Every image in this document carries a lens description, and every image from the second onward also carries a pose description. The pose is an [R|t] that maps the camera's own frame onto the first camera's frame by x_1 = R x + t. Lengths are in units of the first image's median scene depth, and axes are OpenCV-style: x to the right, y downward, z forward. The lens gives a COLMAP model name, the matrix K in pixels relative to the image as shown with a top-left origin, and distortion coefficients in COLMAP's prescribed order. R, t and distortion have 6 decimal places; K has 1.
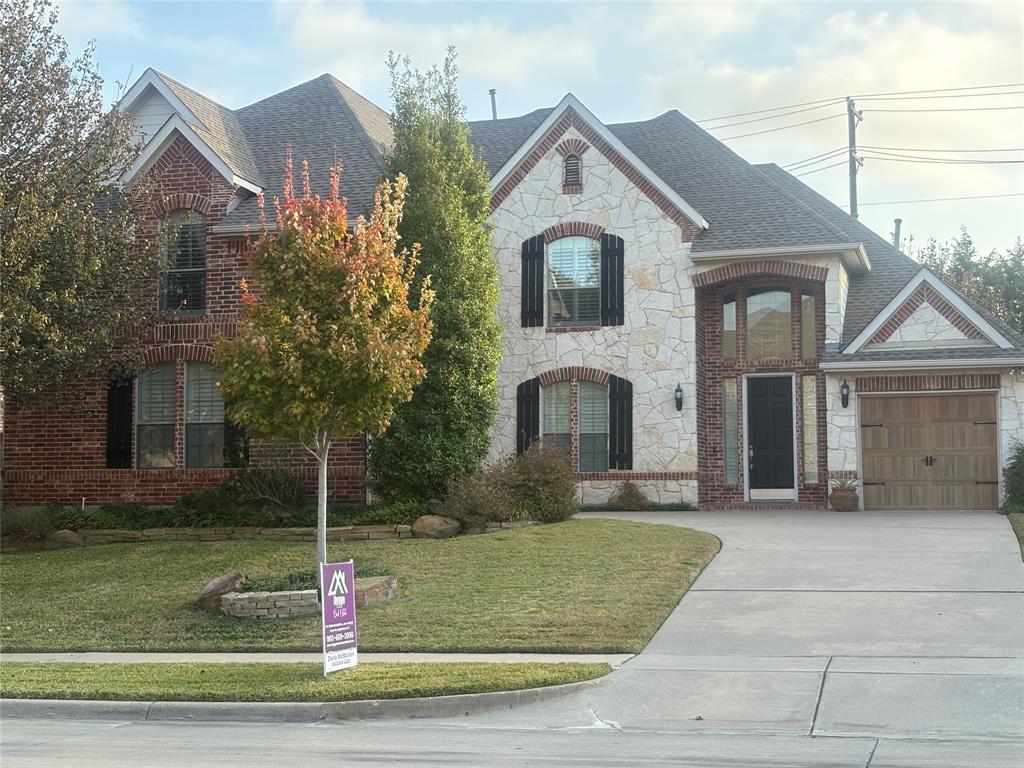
lens RADIAL K [[1585.6, 0, 507.3], [0, 1585.6, 392.0], [0, 0, 1]] dist [0.150540, 0.000000]
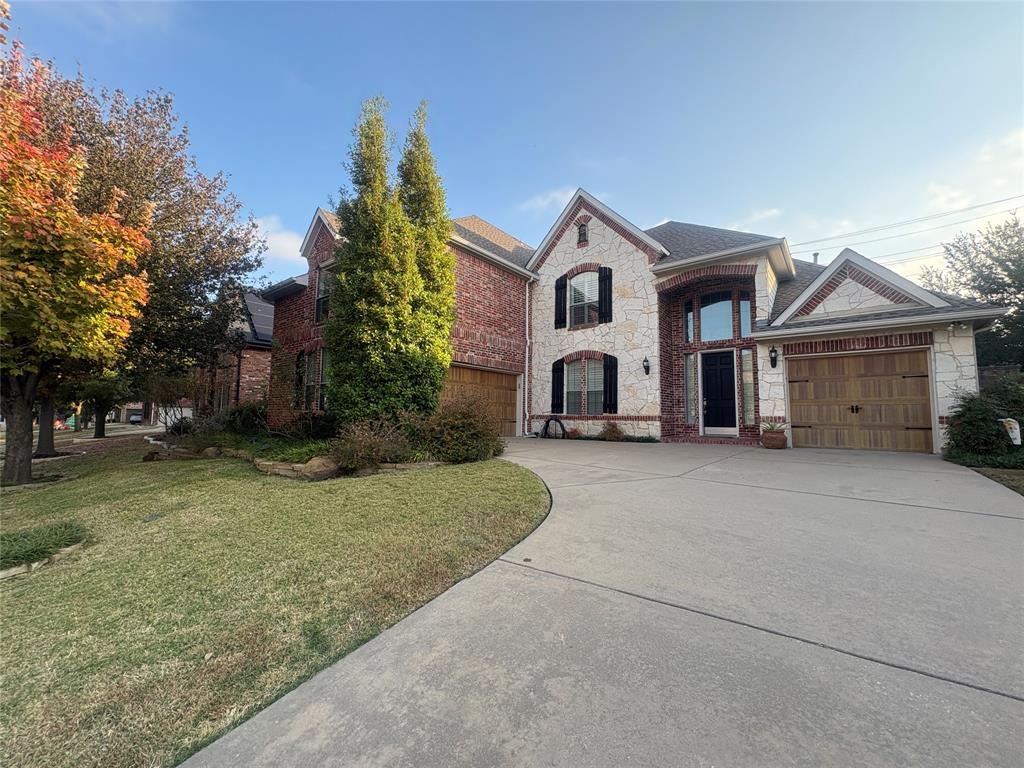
lens RADIAL K [[411.8, 0, 509.6], [0, 411.8, 382.7], [0, 0, 1]] dist [0.003824, 0.001581]
pose [[0.924767, -0.016623, -0.380171, 0.141672], [0.010846, 0.999791, -0.017333, 0.025783], [0.380380, 0.011906, 0.924754, 0.614670]]
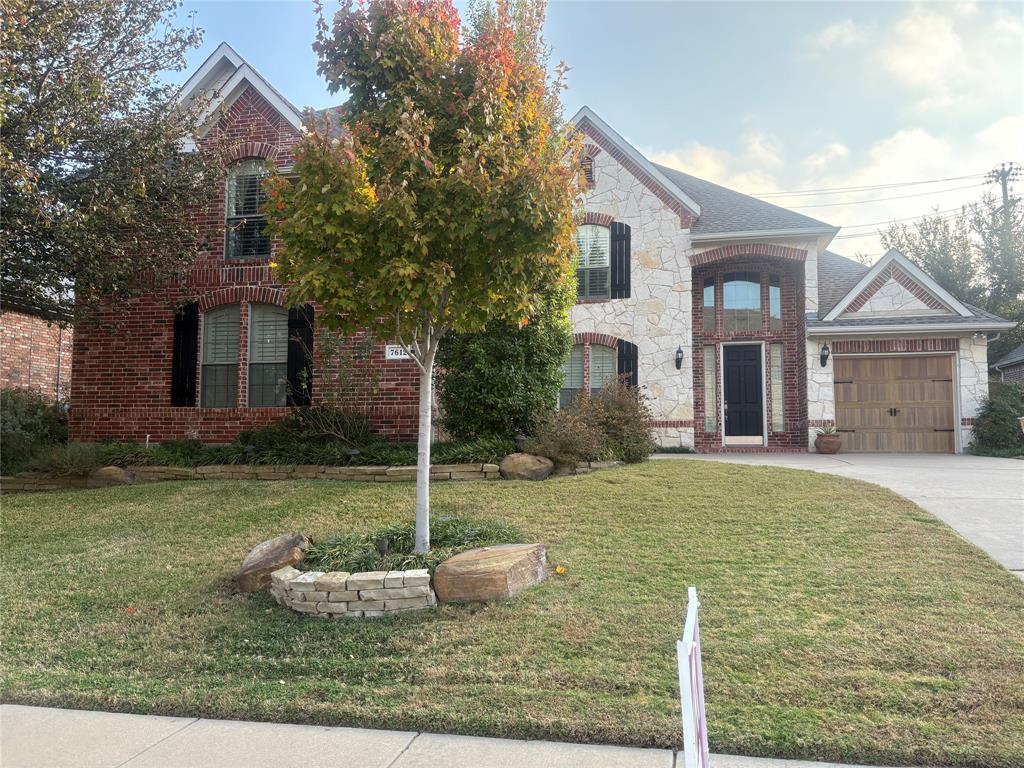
lens RADIAL K [[790.2, 0, 508.1], [0, 790.2, 387.7], [0, 0, 1]] dist [0.042957, -0.018945]
pose [[0.996013, 0.014512, 0.088021, -0.073851], [-0.013486, 0.999834, -0.012233, 0.036211], [-0.088183, 0.010997, 0.996044, 0.437934]]
